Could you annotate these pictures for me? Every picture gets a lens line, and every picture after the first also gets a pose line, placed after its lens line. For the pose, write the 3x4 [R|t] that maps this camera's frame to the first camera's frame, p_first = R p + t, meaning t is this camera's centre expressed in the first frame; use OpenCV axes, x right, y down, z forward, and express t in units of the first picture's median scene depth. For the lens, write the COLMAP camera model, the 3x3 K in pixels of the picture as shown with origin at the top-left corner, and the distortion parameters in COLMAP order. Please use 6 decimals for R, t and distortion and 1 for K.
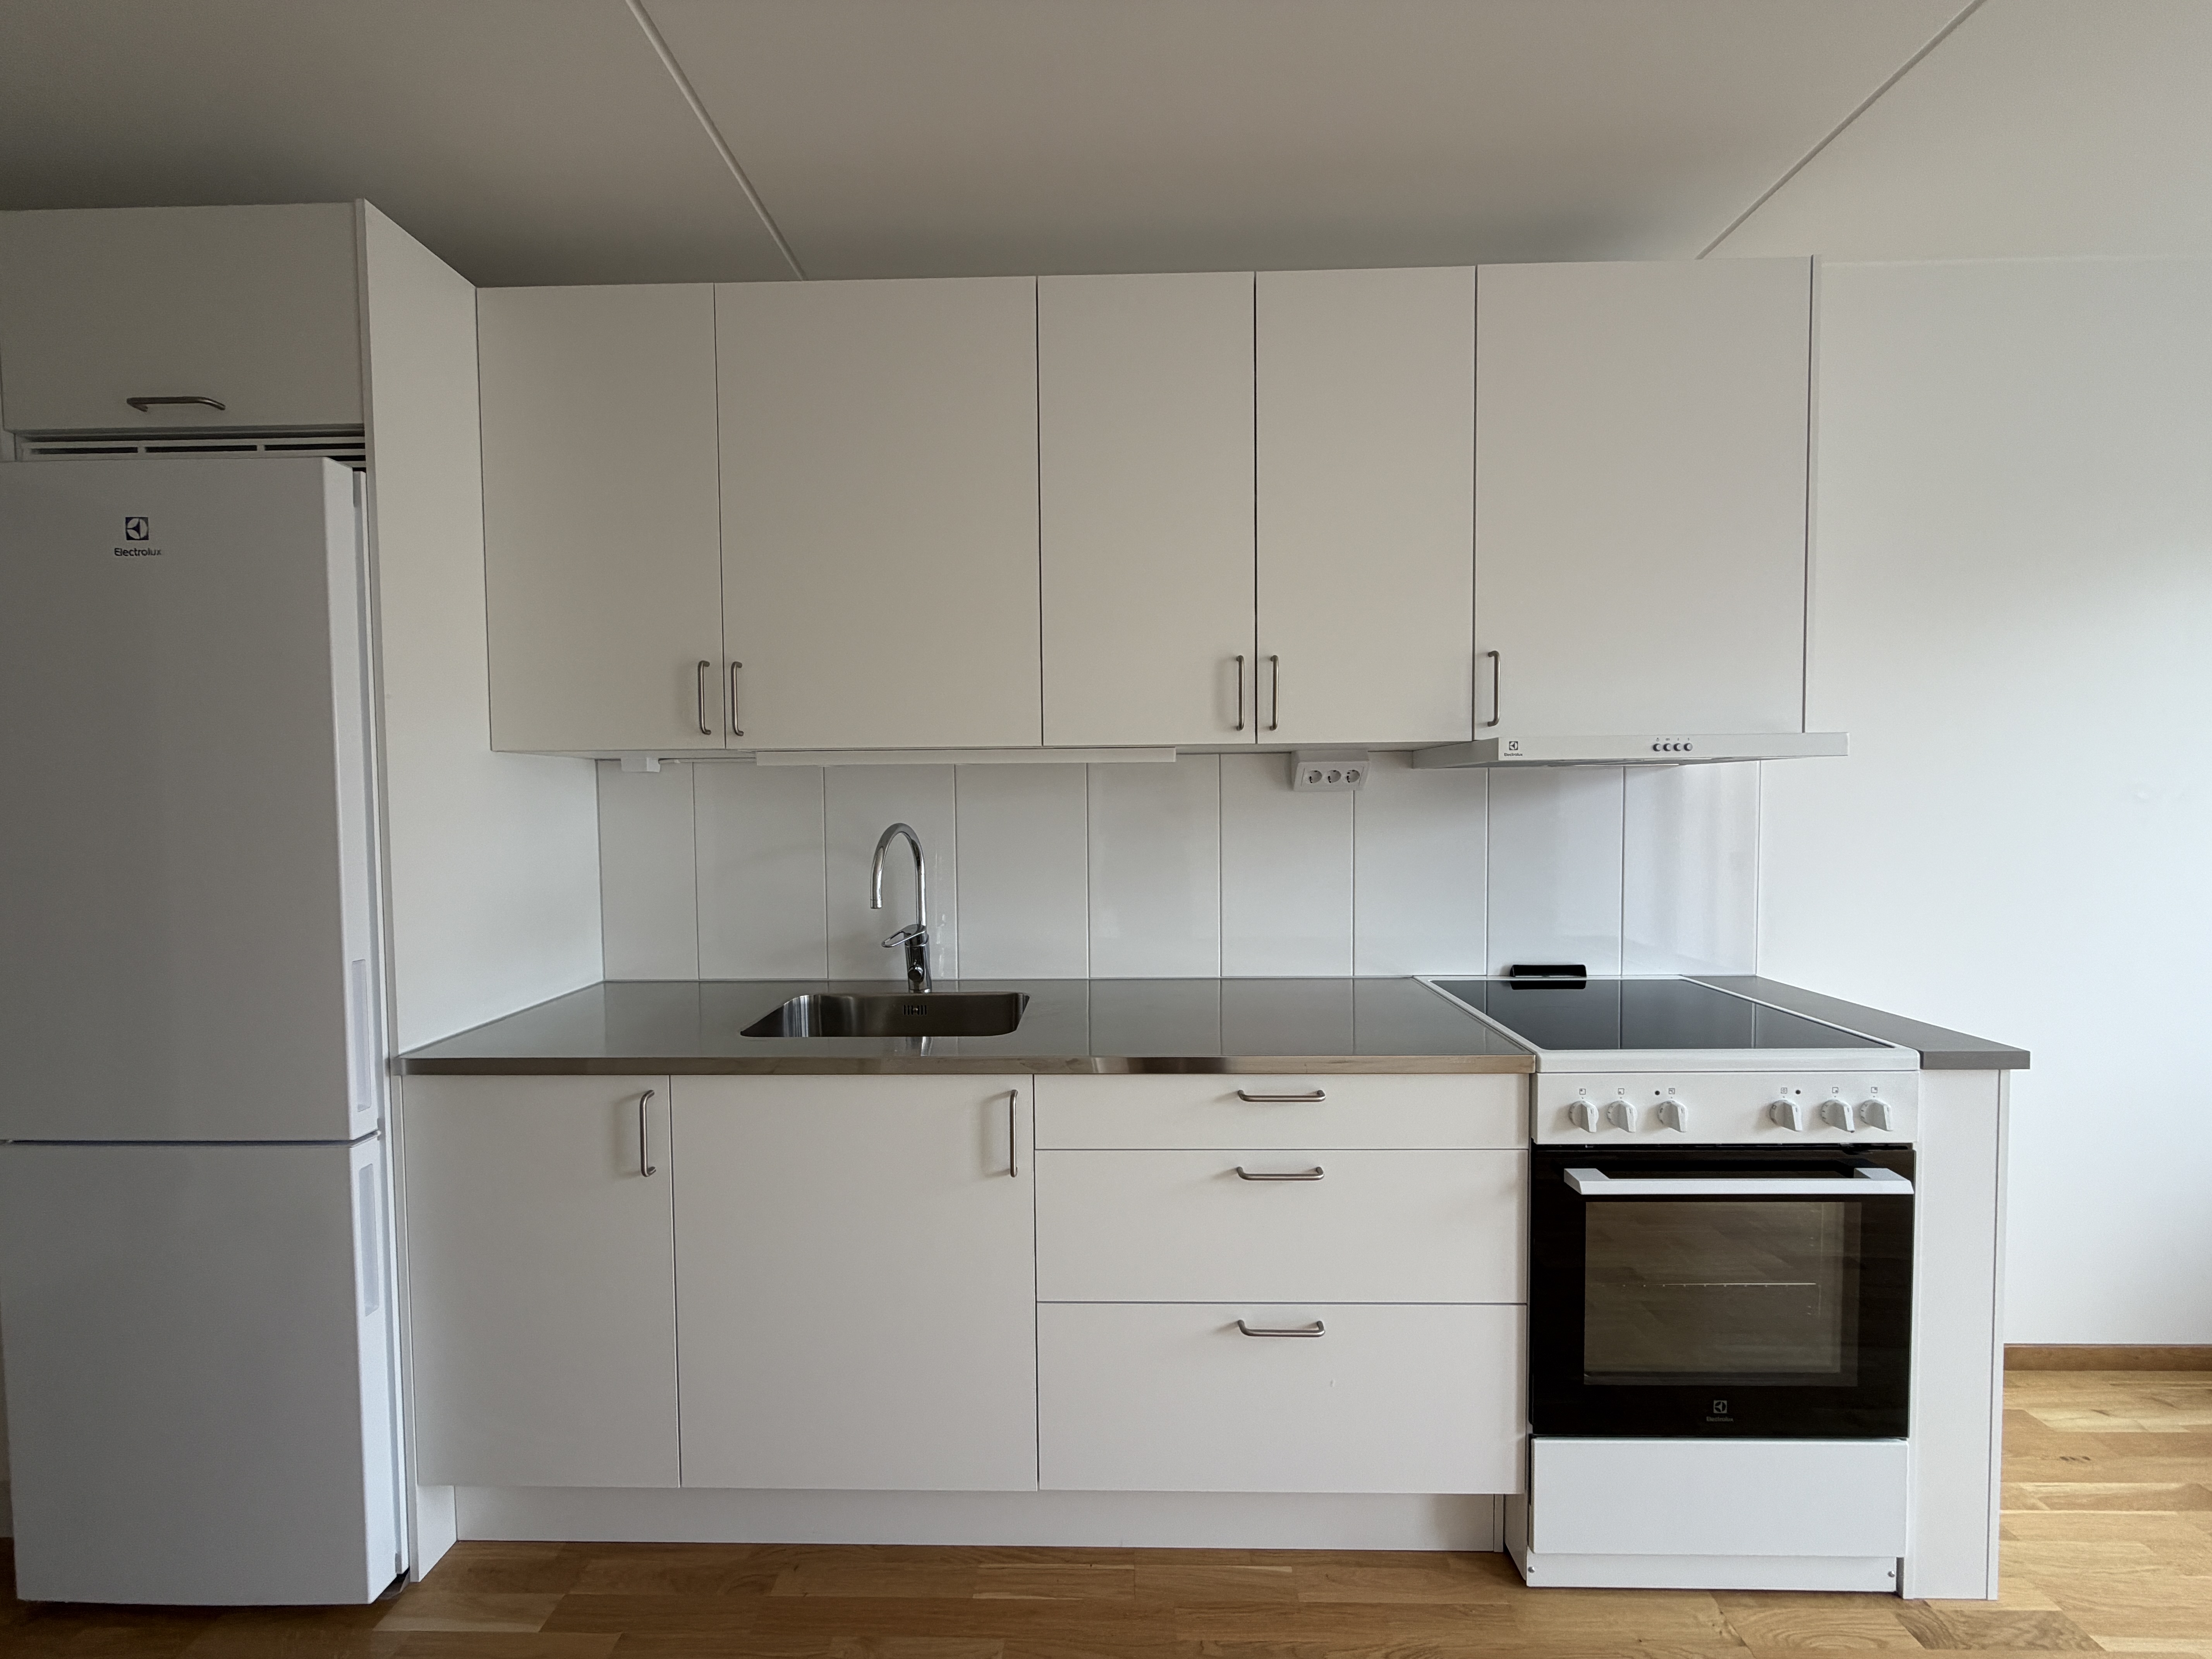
lens RADIAL K [[878.9, 0, 1098.2], [0, 878.9, 831.0], [0, 0, 1]] dist [-0.000075, 0.000254]
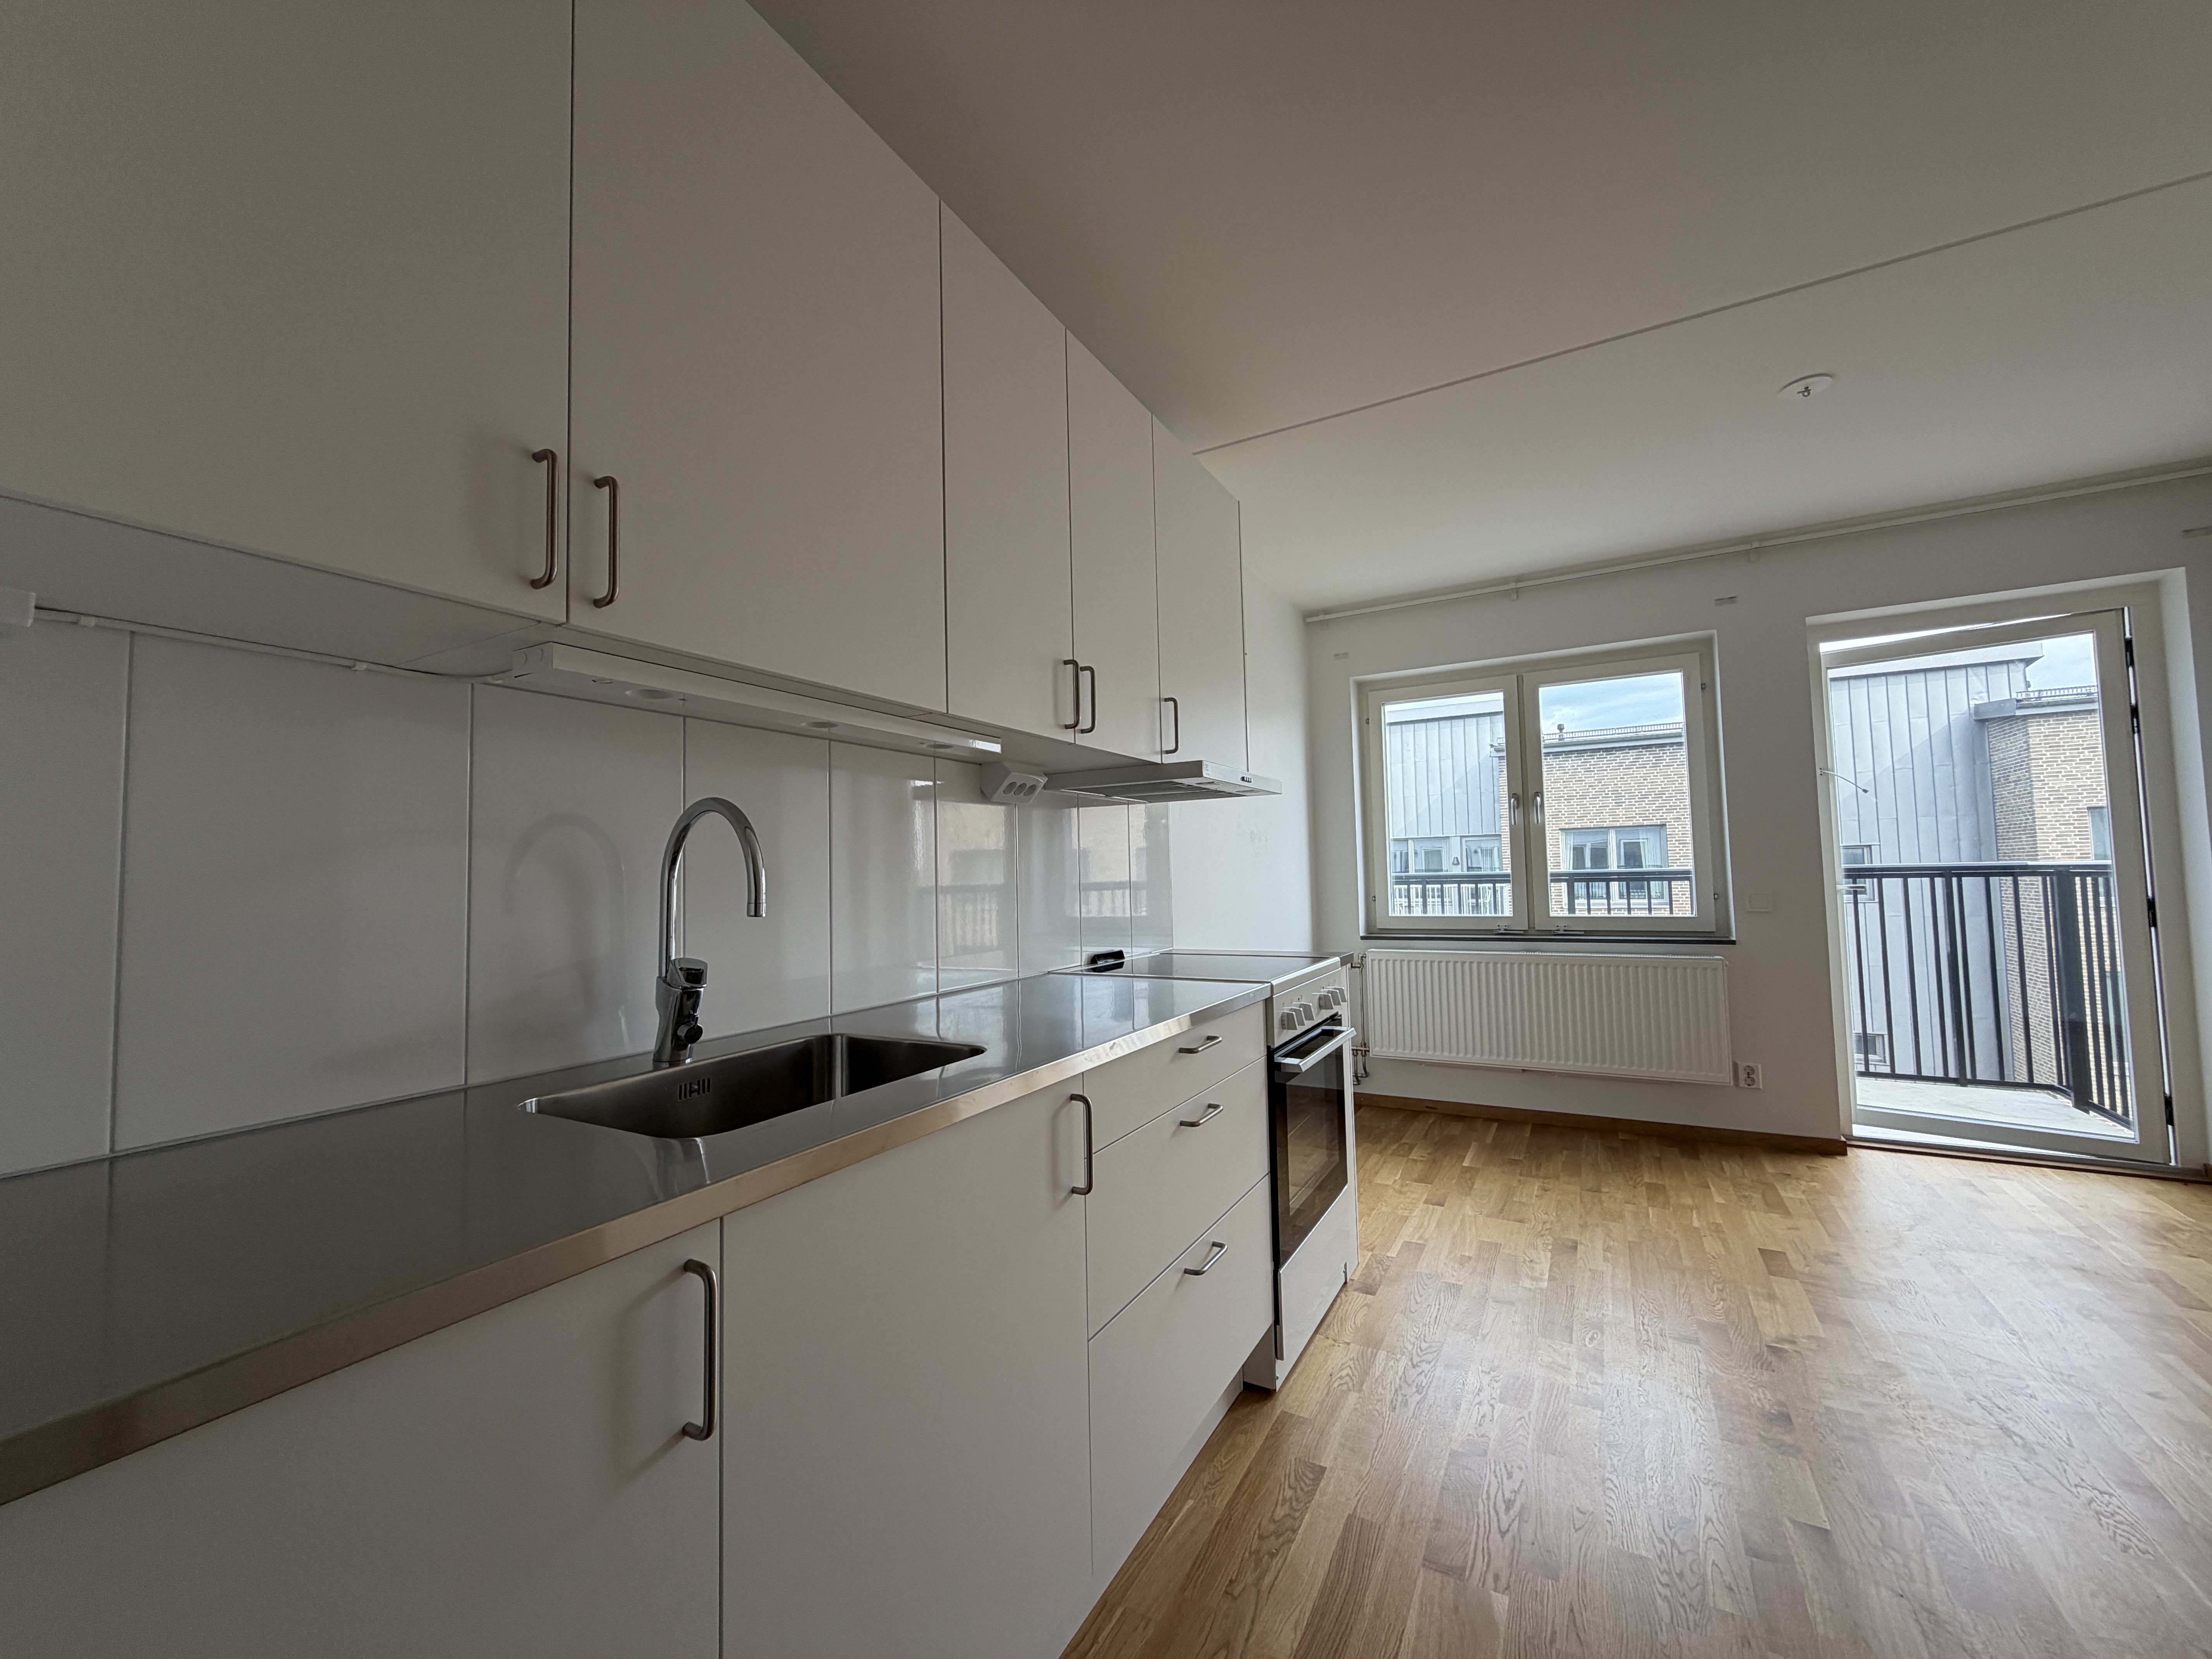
lens RADIAL K [[878.9, 0, 1098.2], [0, 878.9, 831.0], [0, 0, 1]] dist [-0.000075, 0.000254]
pose [[0.473792, 0.045196, 0.879476, -0.851909], [0.052226, 0.995482, -0.079293, 0.106889], [-0.879087, 0.083500, 0.469291, 0.547232]]
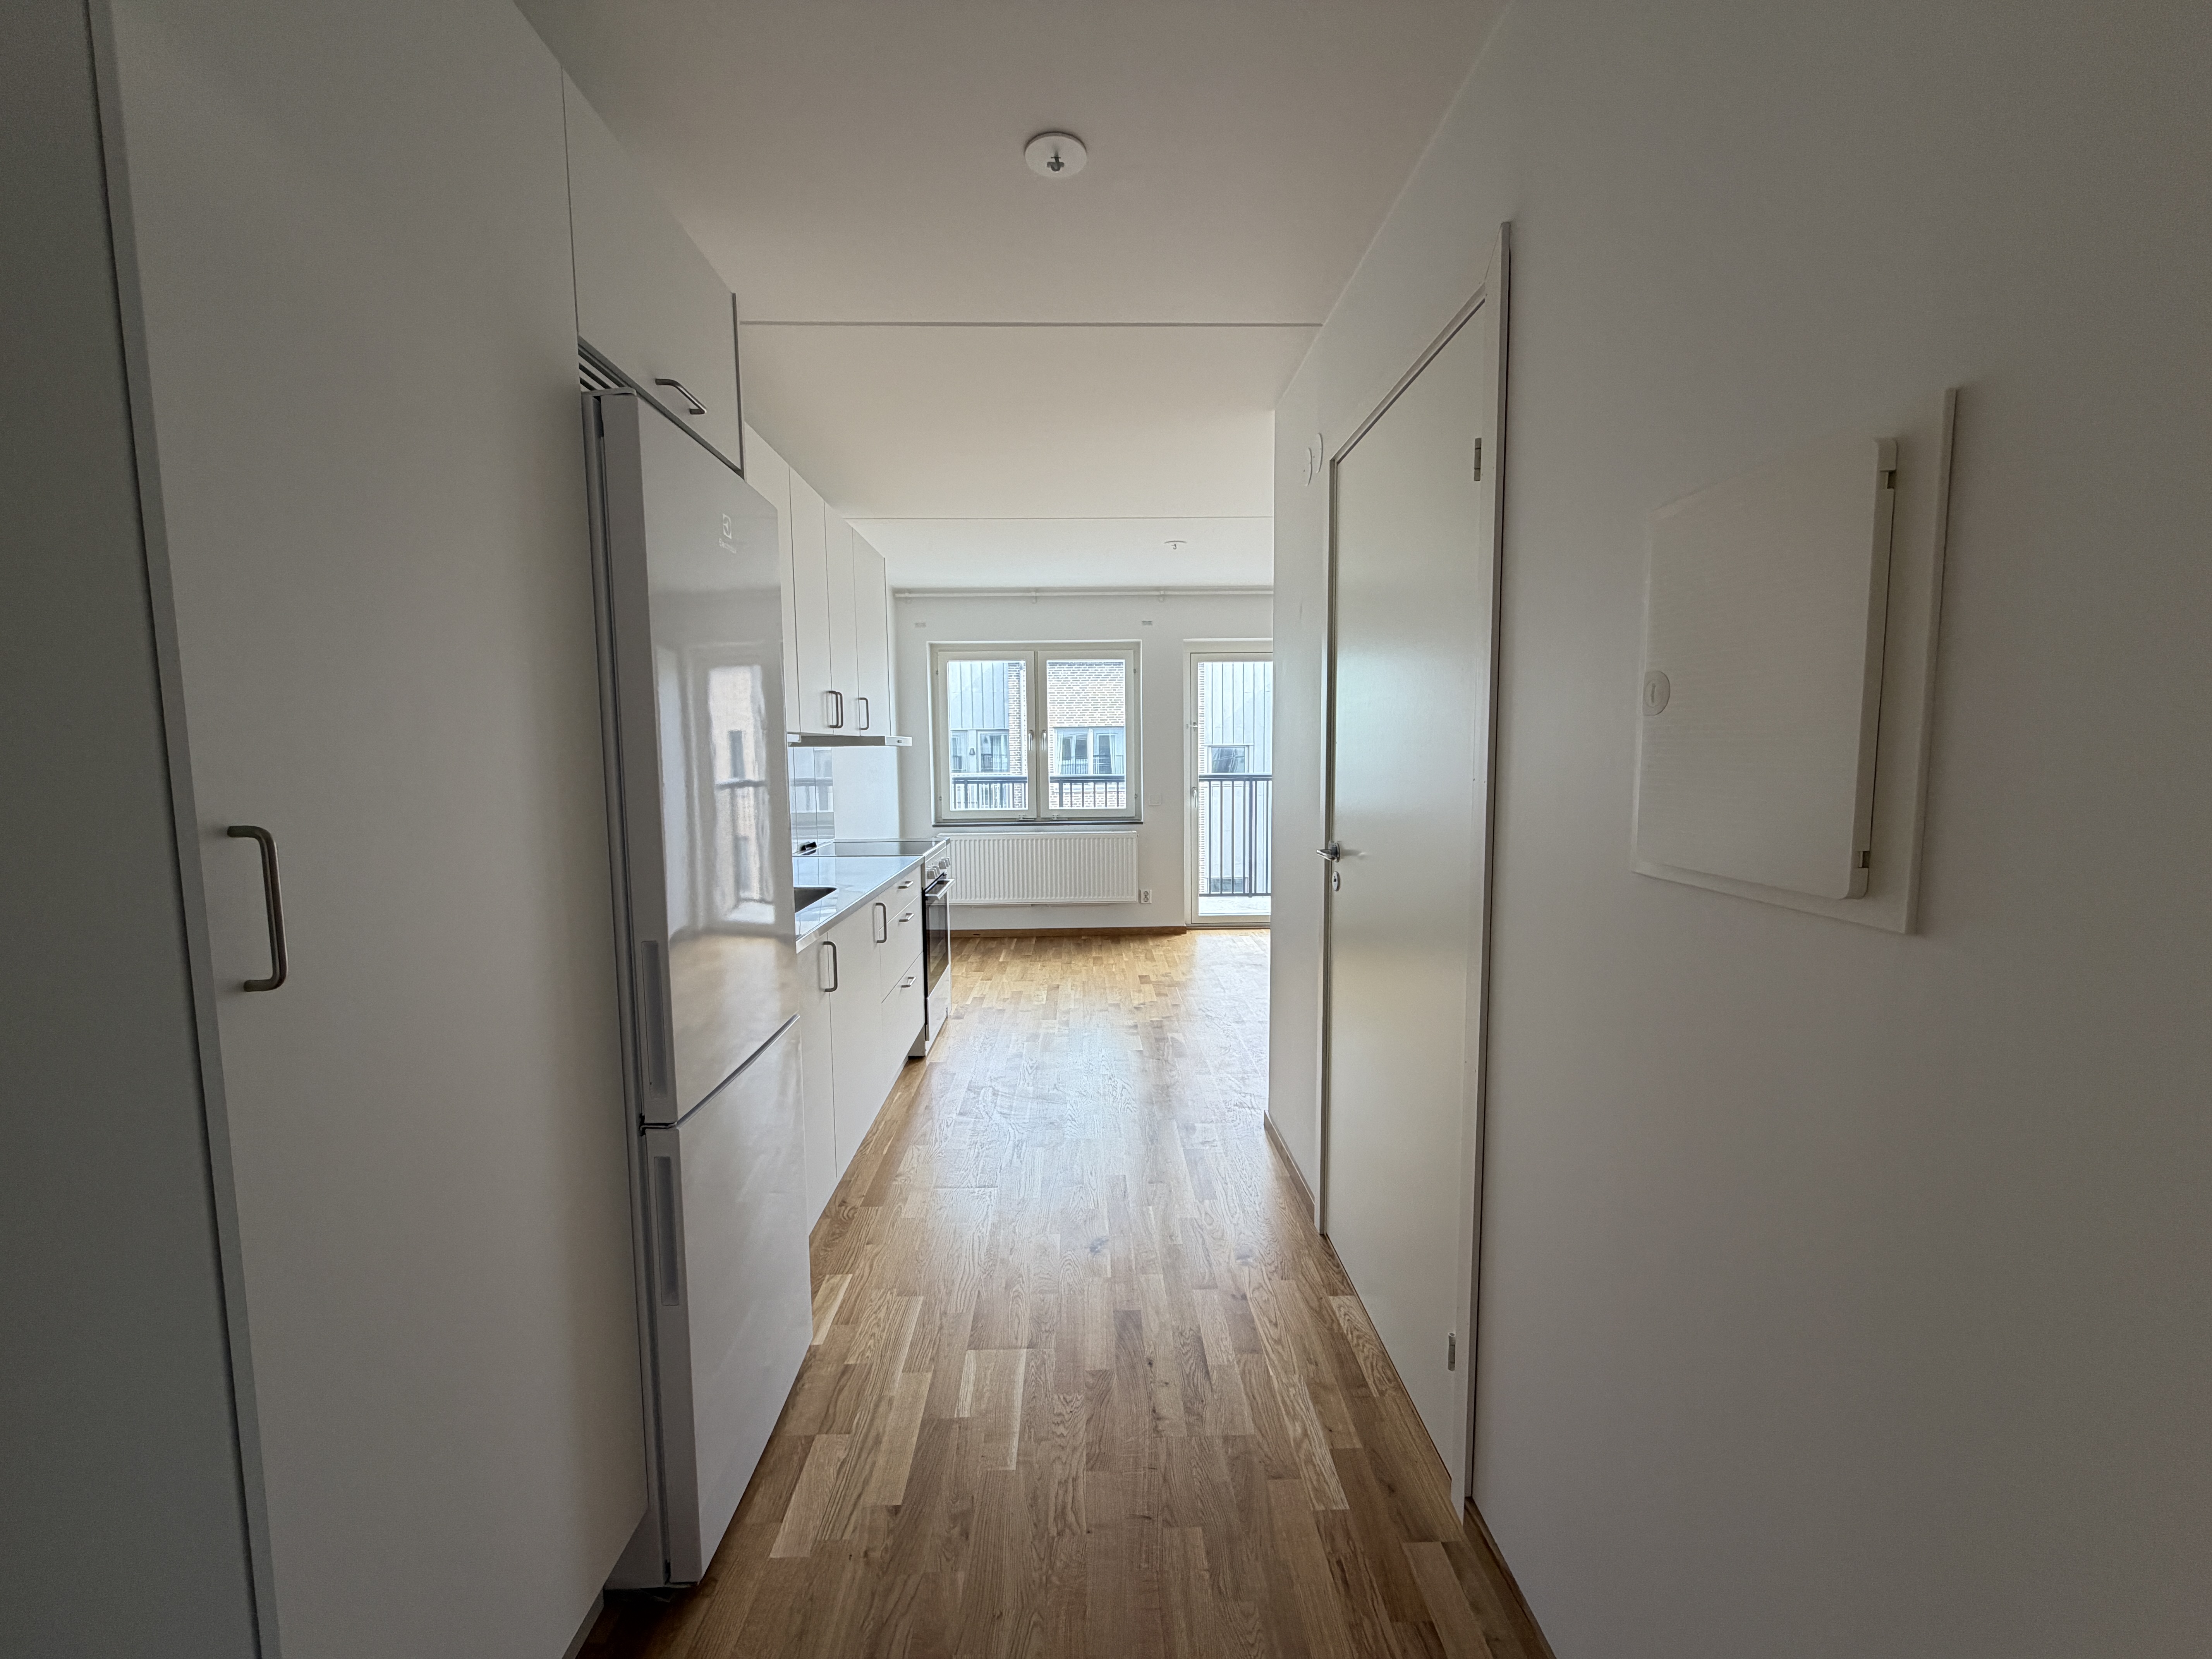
lens RADIAL K [[878.9, 0, 1098.2], [0, 878.9, 831.0], [0, 0, 1]] dist [-0.000075, 0.000254]
pose [[-0.042875, -0.080904, 0.995799, -2.158194], [0.050785, 0.995251, 0.083047, -0.017779], [-0.997789, 0.054132, -0.038562, 0.548296]]
